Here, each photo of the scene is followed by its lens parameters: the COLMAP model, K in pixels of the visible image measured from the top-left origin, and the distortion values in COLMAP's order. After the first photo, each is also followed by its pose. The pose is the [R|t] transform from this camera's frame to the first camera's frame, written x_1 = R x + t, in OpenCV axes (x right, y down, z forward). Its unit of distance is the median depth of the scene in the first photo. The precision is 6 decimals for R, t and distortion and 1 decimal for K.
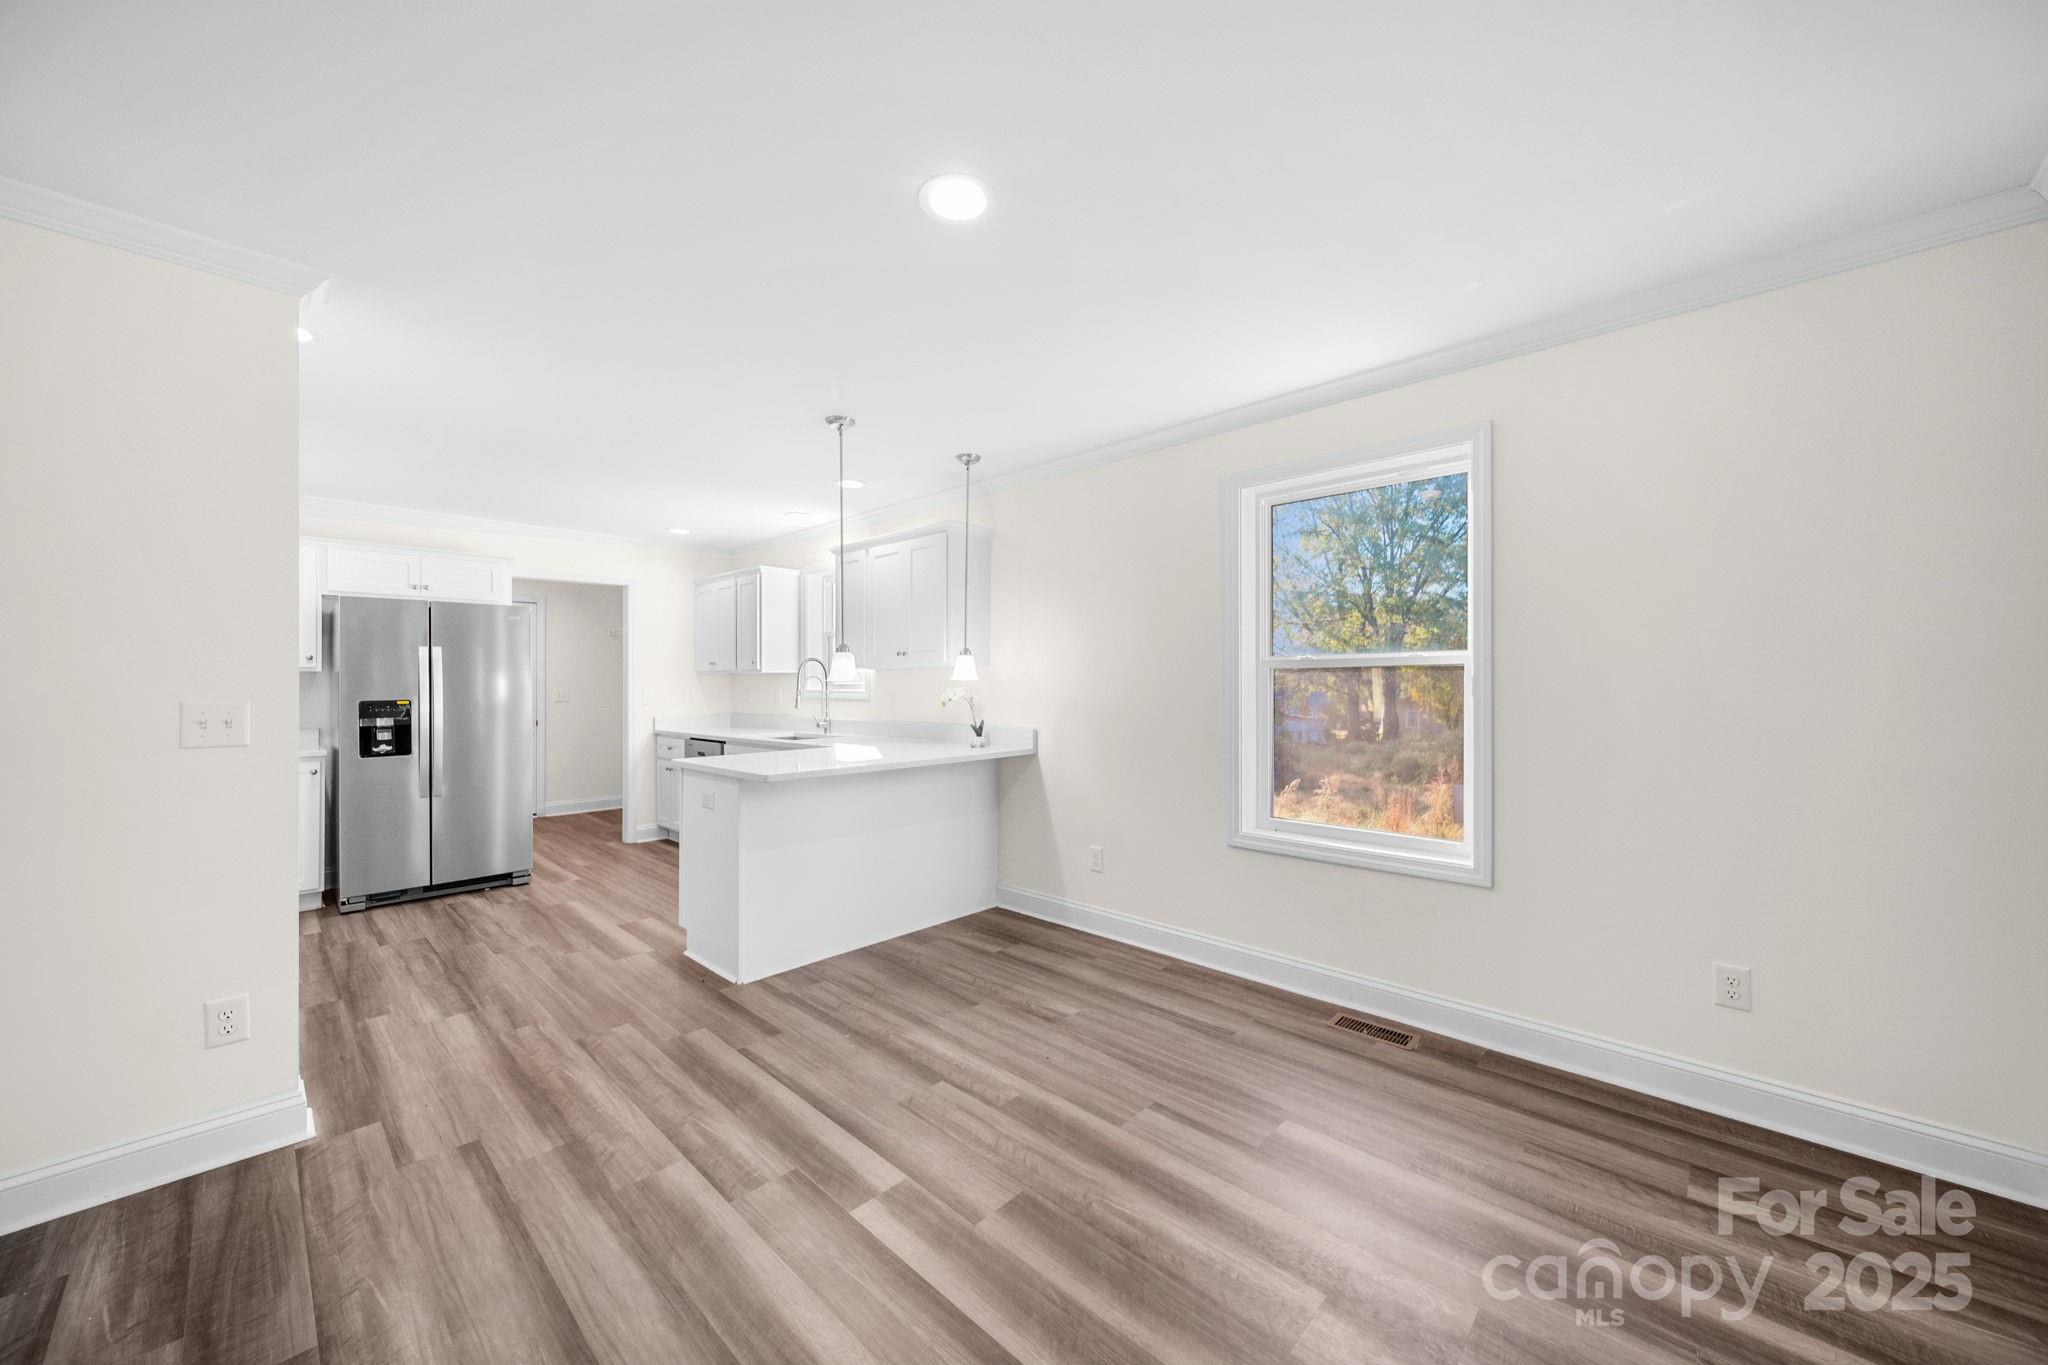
lens RADIAL K [[742.5, 0, 1028.3], [0, 742.5, 687.9], [0, 0, 1]] dist [-0.008596, -0.000399]
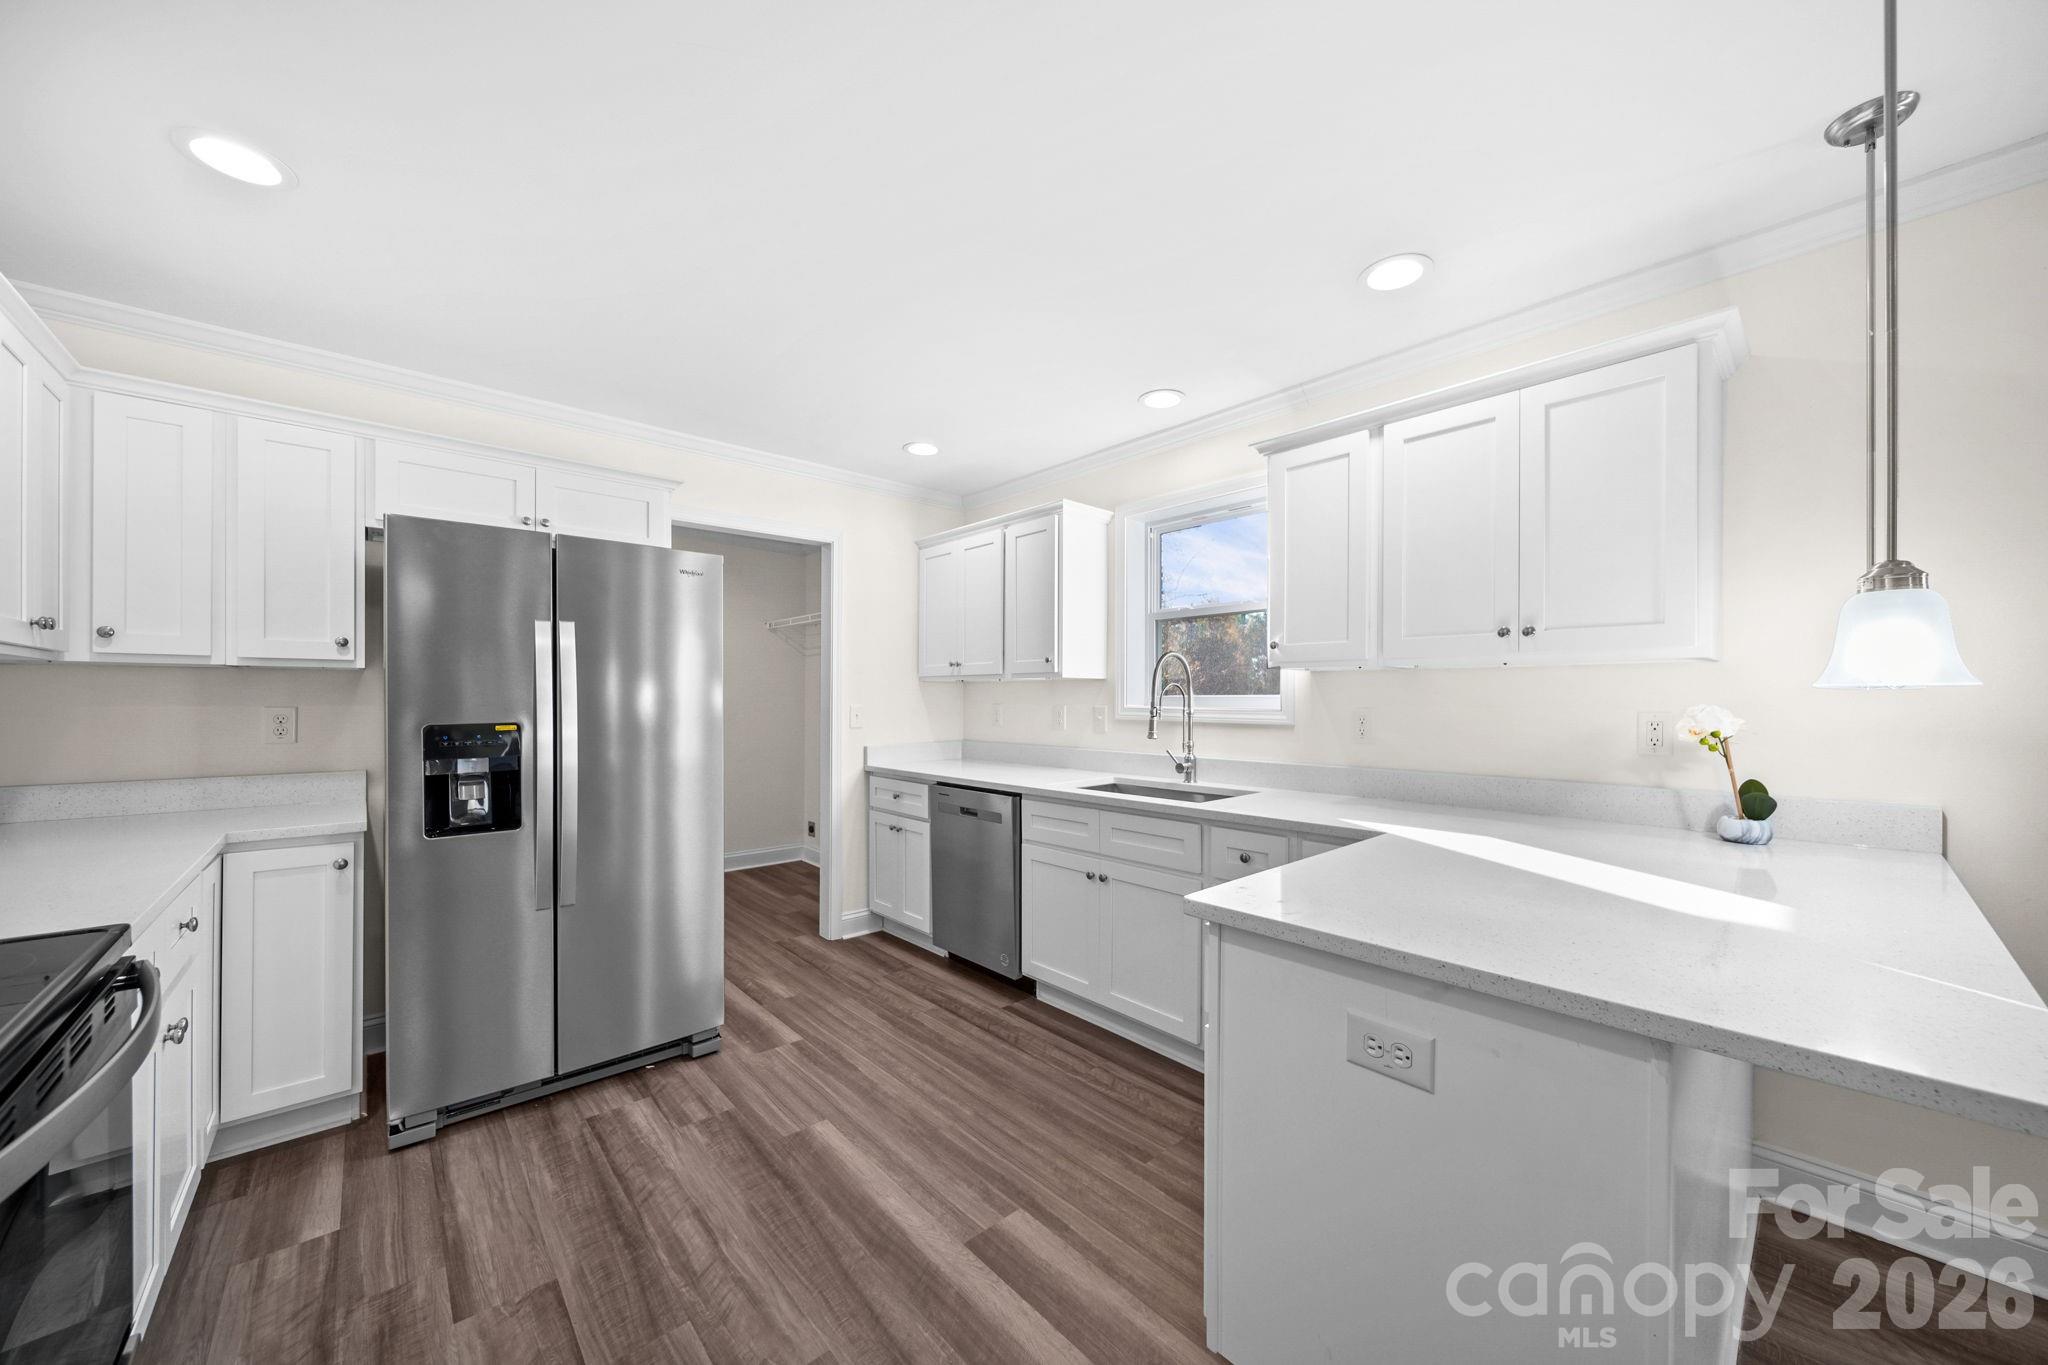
lens RADIAL K [[742.5, 0, 1026.7], [0, 742.5, 704.8], [0, 0, 1]] dist [-0.008596, -0.000399]
pose [[0.995971, 0.006855, -0.089410, -0.480617], [-0.006637, 0.999974, 0.002740, 0.000200], [0.089426, -0.002135, 0.995991, 0.566498]]
